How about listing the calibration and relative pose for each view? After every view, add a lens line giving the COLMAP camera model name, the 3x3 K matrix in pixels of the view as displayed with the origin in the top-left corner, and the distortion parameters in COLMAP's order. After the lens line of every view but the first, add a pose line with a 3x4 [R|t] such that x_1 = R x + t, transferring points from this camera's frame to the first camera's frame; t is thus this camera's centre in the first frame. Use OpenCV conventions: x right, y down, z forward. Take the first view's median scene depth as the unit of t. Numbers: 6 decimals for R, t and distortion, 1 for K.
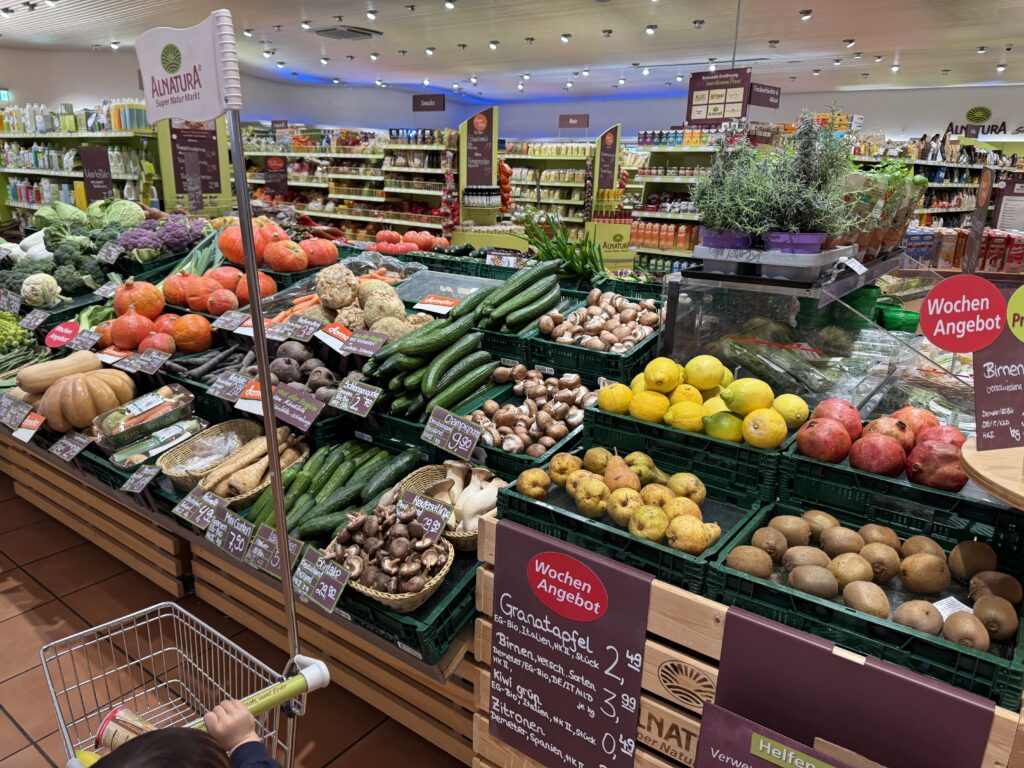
lens RADIAL K [[729.1, 0, 512.9], [0, 729.1, 384.6], [0, 0, 1]] dist [0.049364, -0.045578]
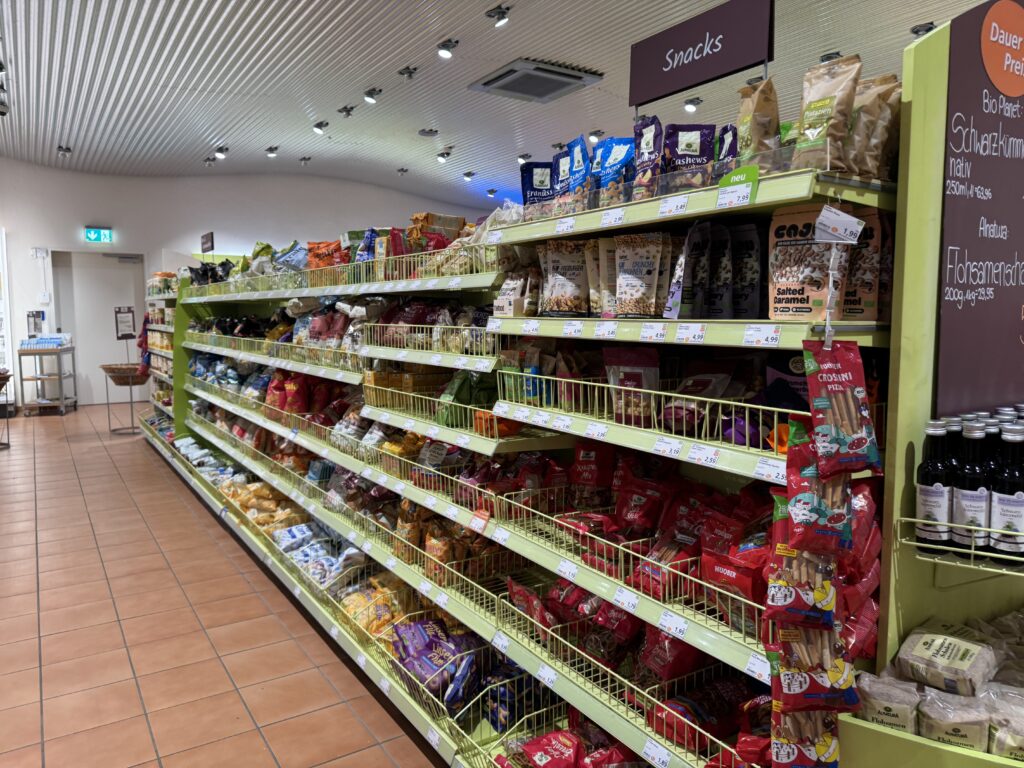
lens RADIAL K [[729.1, 0, 507.6], [0, 729.1, 382.2], [0, 0, 1]] dist [0.049364, -0.045578]
pose [[0.940537, 0.000066, -0.339692, -0.092610], [-0.065688, 0.981160, -0.181687, -0.235929], [0.333281, 0.193197, 0.922821, 0.792430]]
